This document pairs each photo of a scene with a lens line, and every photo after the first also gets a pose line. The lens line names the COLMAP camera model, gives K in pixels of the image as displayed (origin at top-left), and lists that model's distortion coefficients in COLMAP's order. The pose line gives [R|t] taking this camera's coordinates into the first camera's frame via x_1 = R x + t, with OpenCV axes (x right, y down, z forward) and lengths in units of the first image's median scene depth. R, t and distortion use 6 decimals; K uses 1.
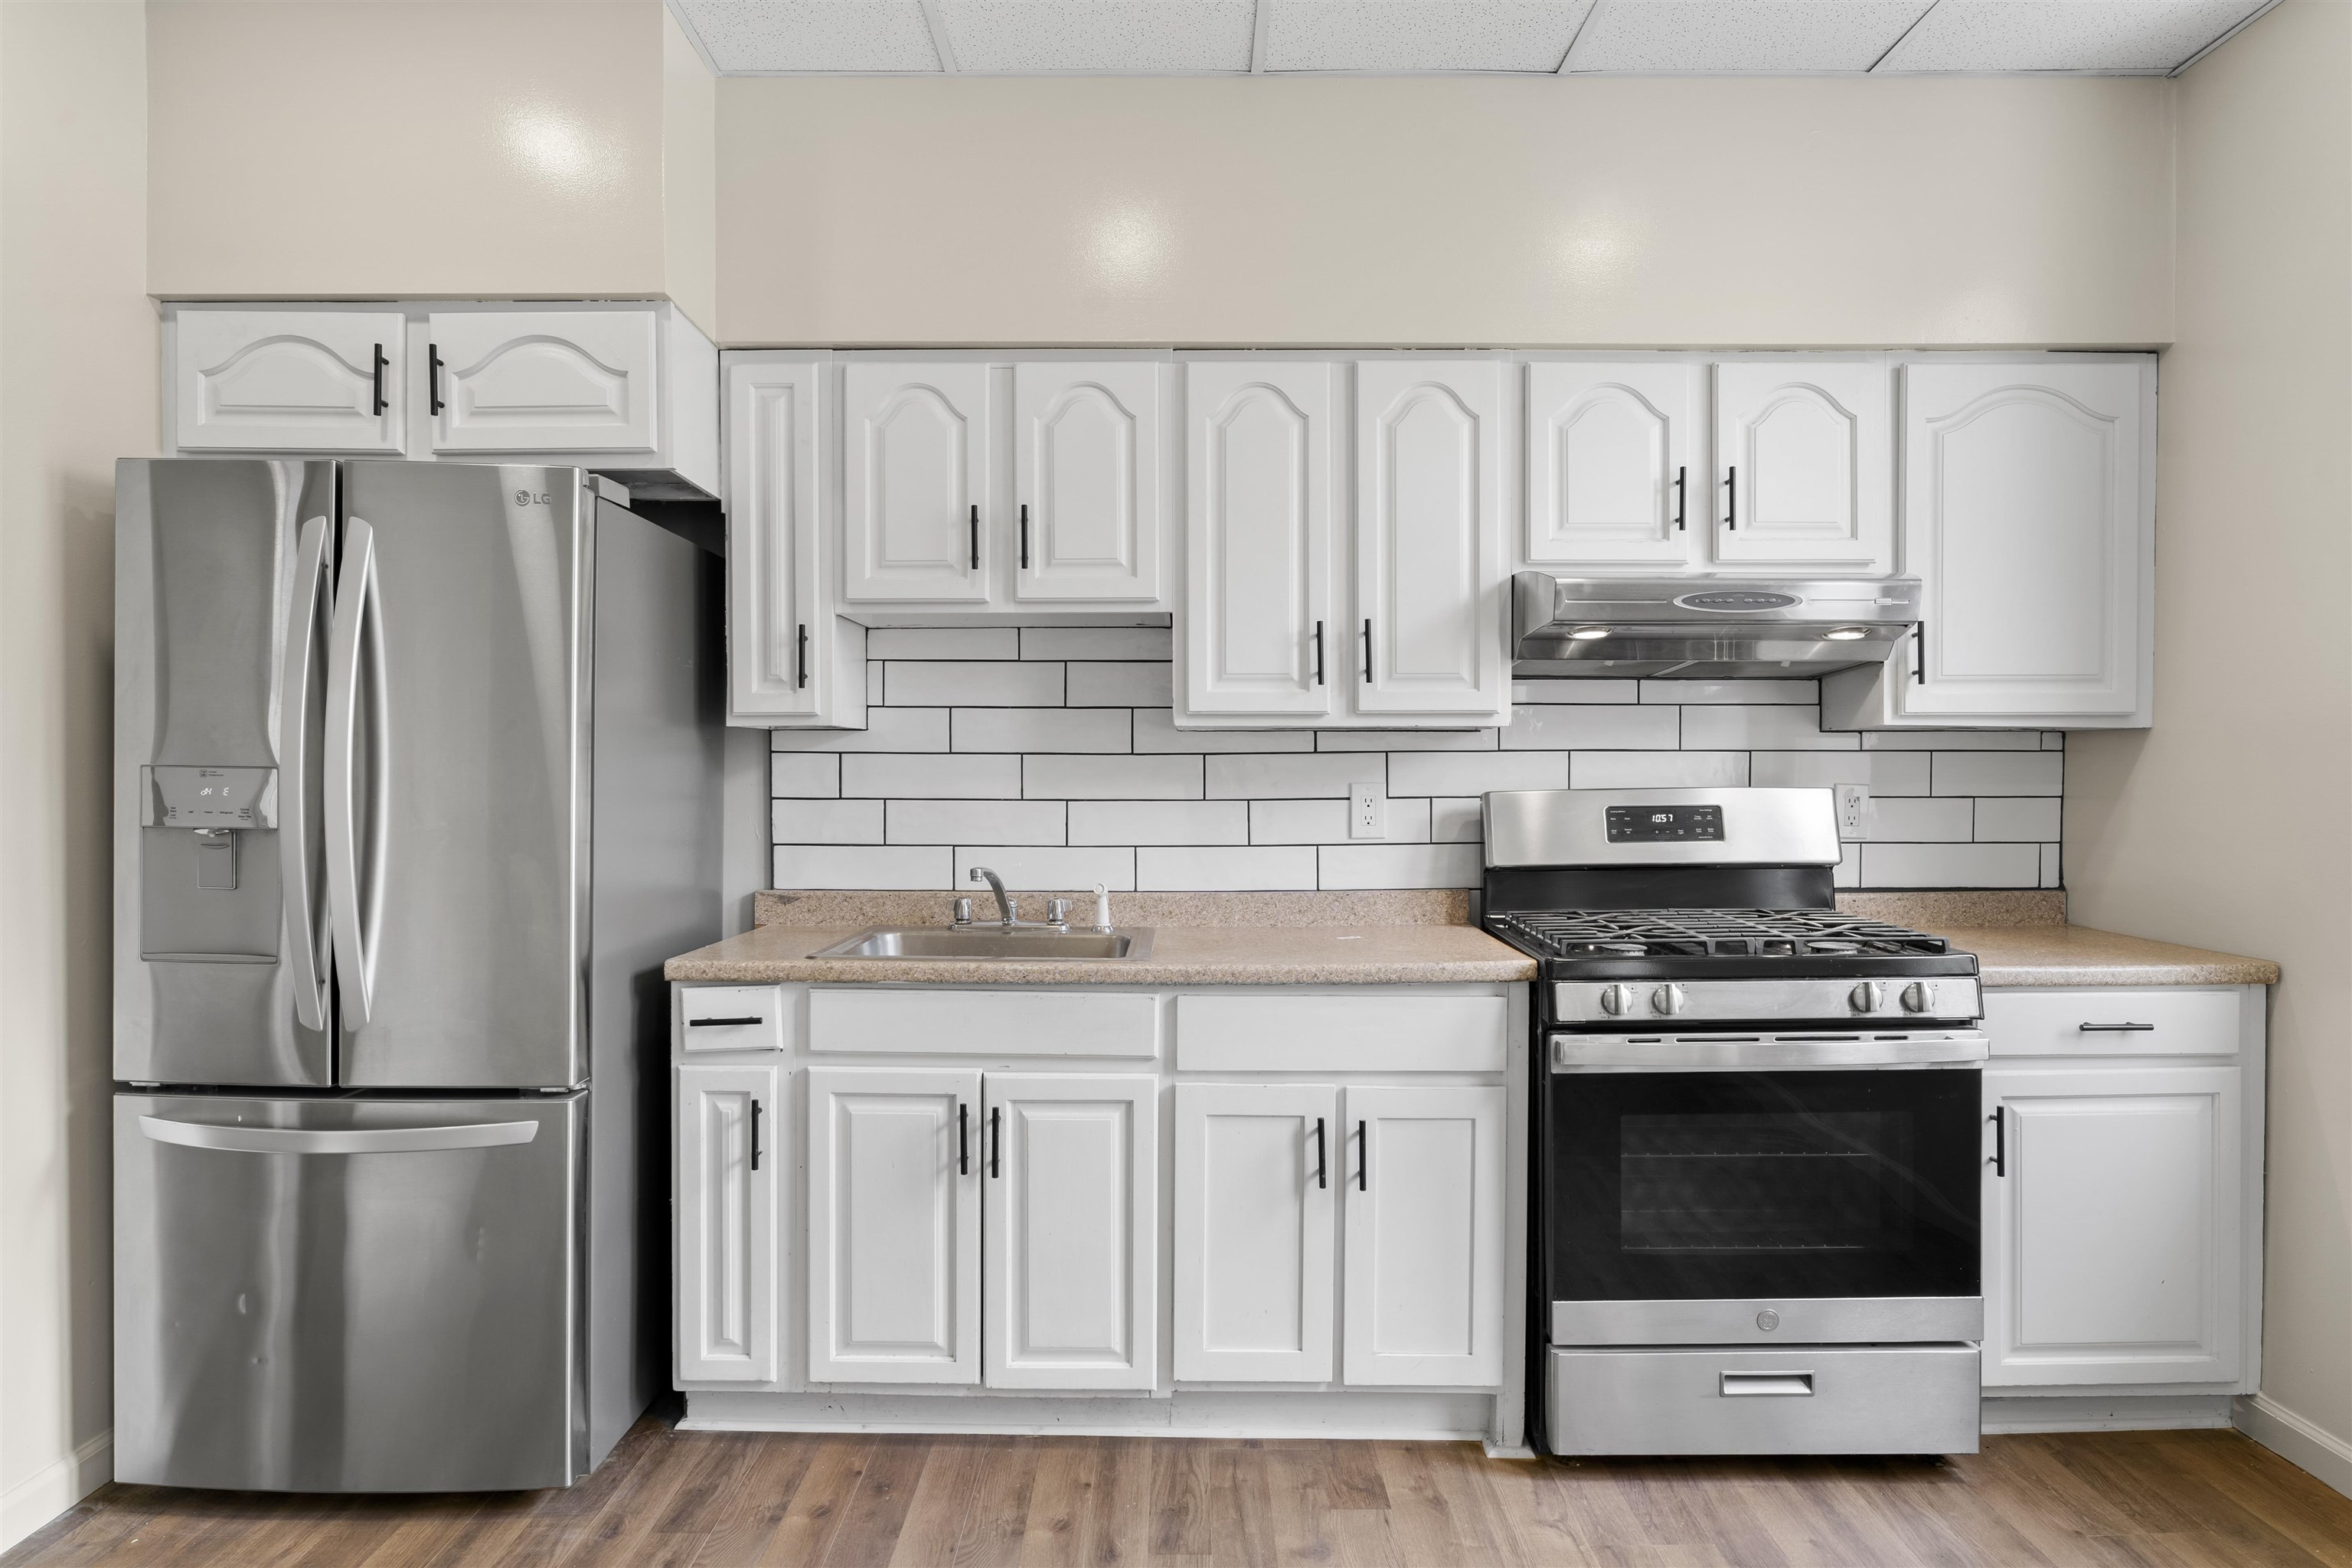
lens RADIAL K [[1395.9, 0, 1178.0], [0, 1395.9, 793.0], [0, 0, 1]] dist [-0.006159, -0.000549]
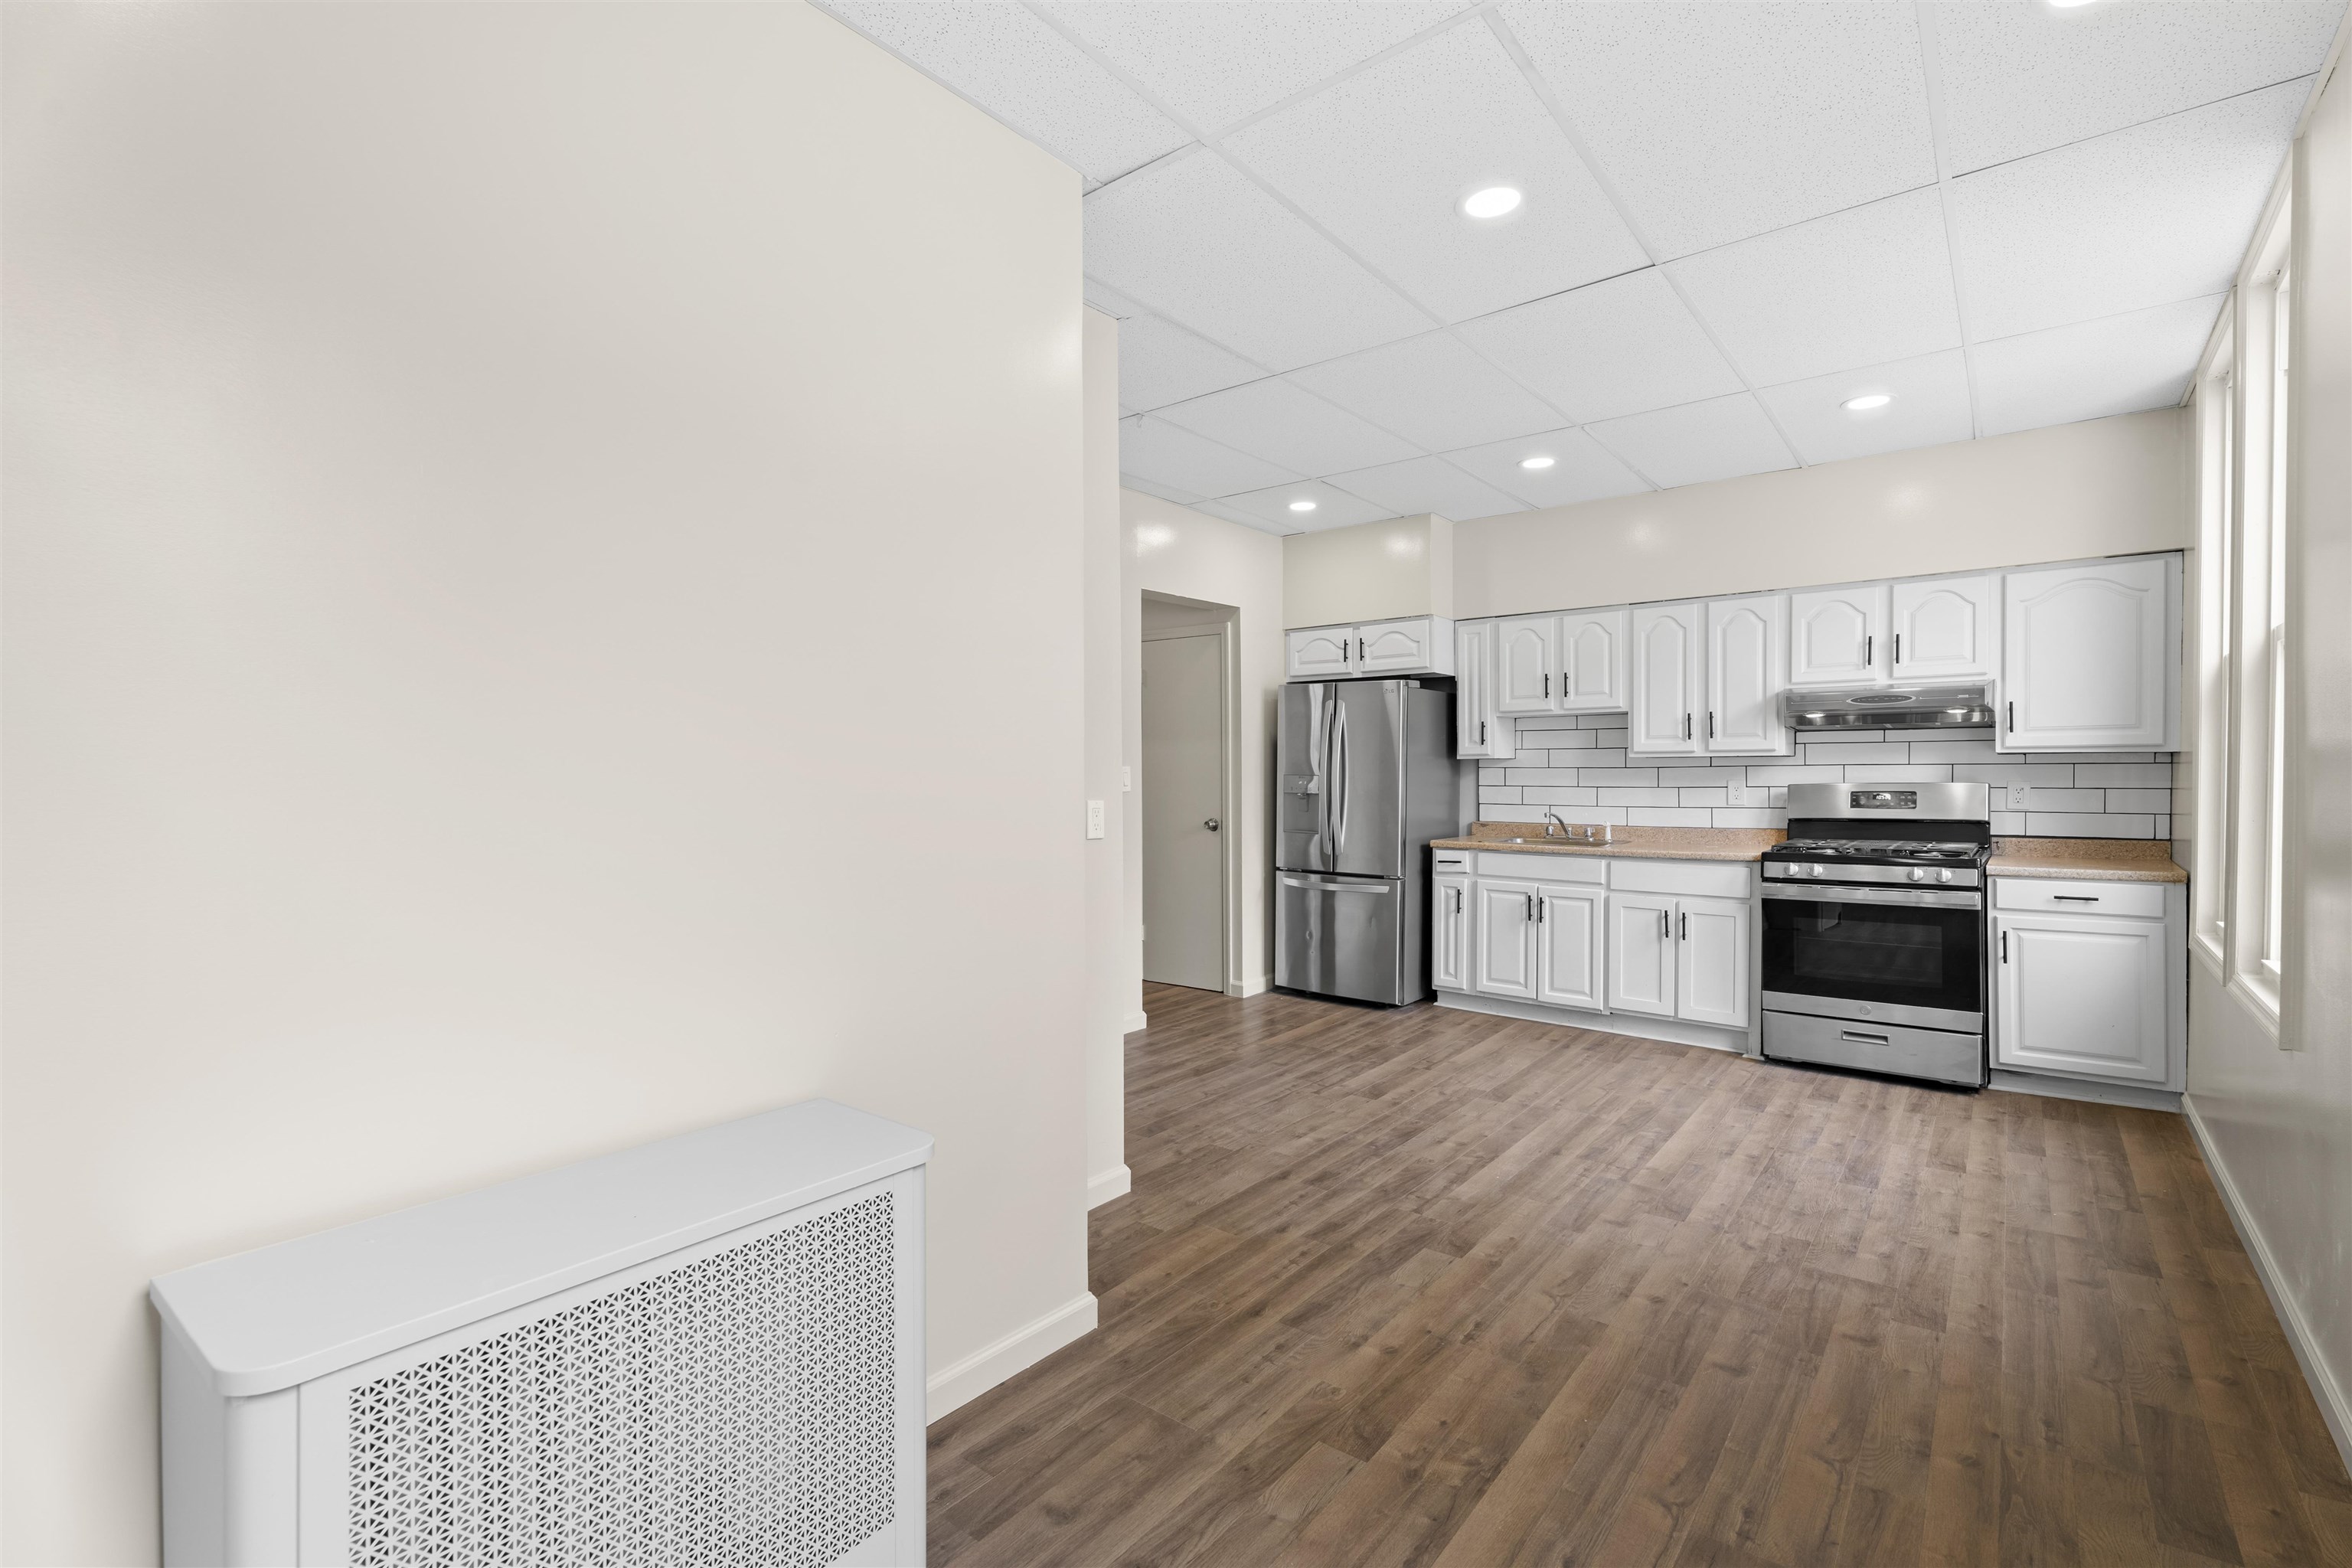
lens RADIAL K [[1096.6, 0, 1186.1], [0, 1096.6, 787.4], [0, 0, 1]] dist [-0.001731, -0.000455]
pose [[0.793124, 0.006094, -0.609030, 0.610110], [-0.005307, 0.999981, 0.003095, 0.003996], [0.609038, 0.000777, 0.793141, -1.109607]]
